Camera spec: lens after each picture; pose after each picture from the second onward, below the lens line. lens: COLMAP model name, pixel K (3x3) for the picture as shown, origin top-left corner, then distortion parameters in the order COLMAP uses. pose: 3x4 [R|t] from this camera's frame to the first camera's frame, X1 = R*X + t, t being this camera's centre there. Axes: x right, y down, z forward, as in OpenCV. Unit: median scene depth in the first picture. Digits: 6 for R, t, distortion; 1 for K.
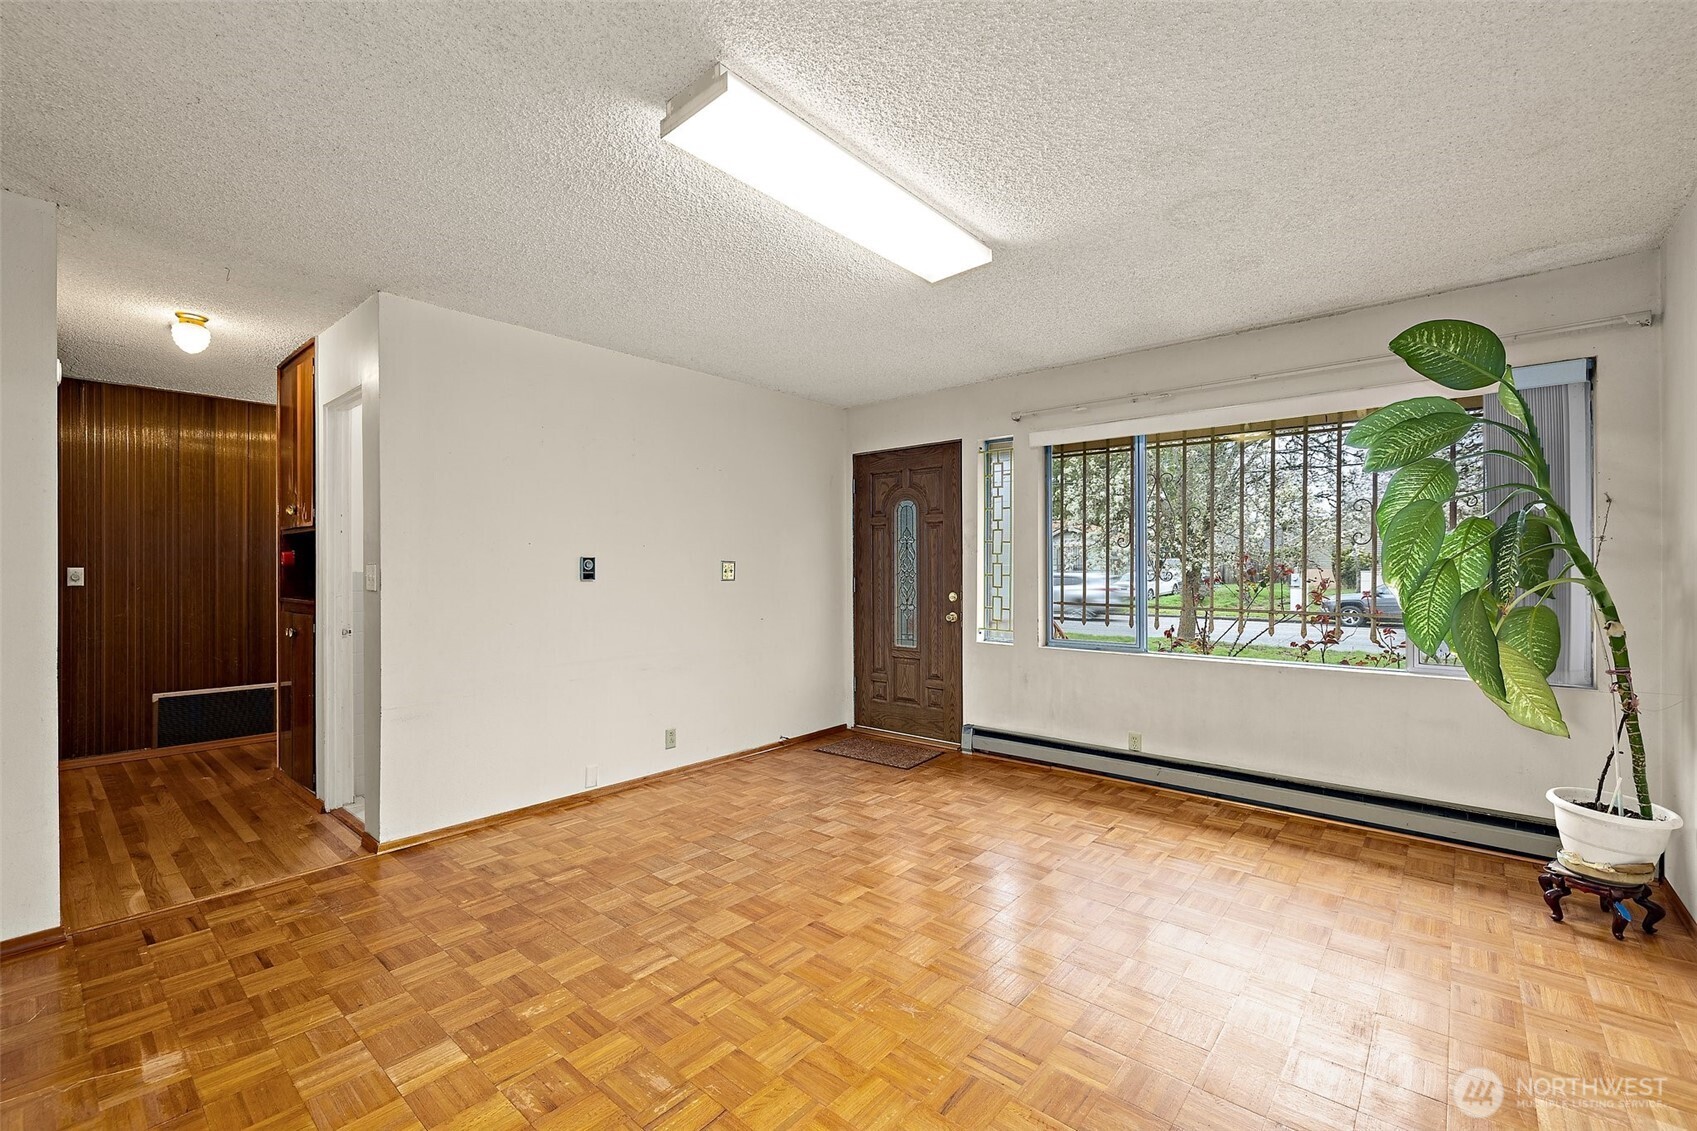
lens RADIAL K [[713.1, 0, 855.3], [0, 713.1, 565.2], [0, 0, 1]] dist [-0.000528, 0.000298]
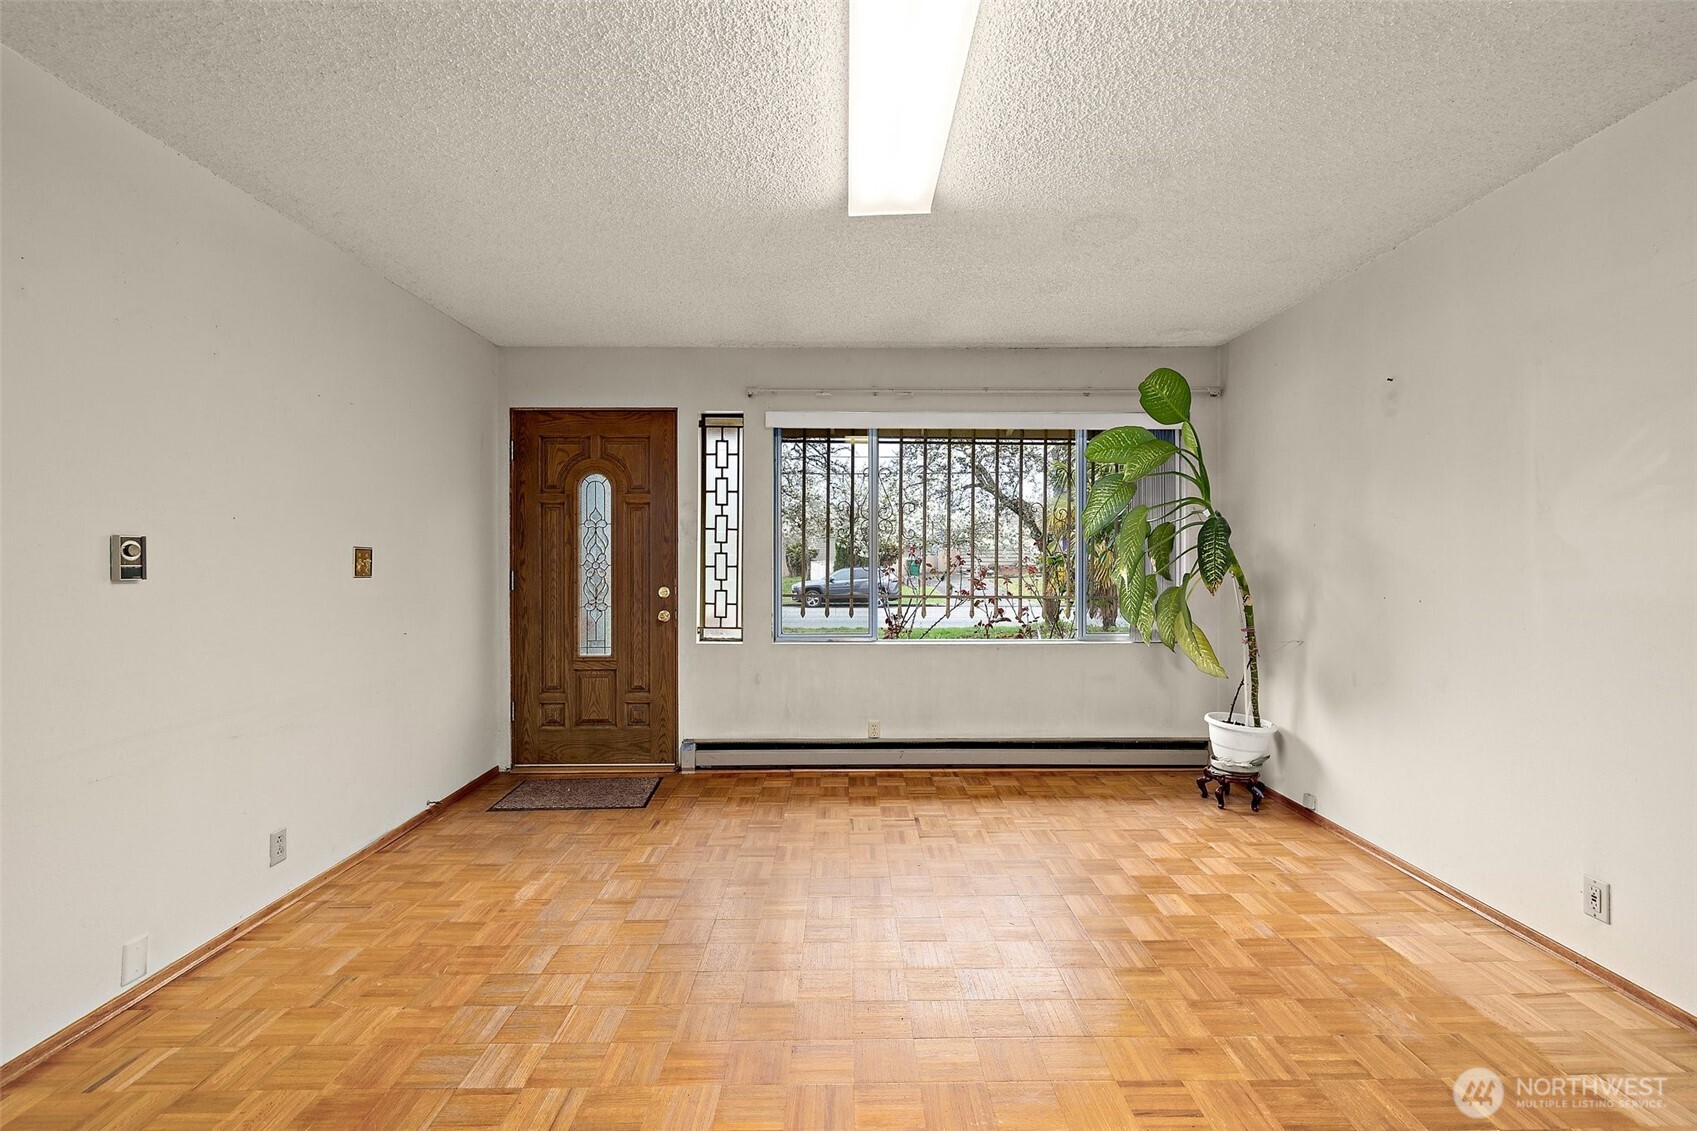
lens RADIAL K [[713.1, 0, 844.8], [0, 713.1, 560.1], [0, 0, 1]] dist [-0.000528, 0.000298]
pose [[0.753394, -0.000206, 0.657569, -0.292948], [-0.003609, 0.999984, 0.004449, 0.001407], [-0.657560, -0.005725, 0.753381, 0.247308]]
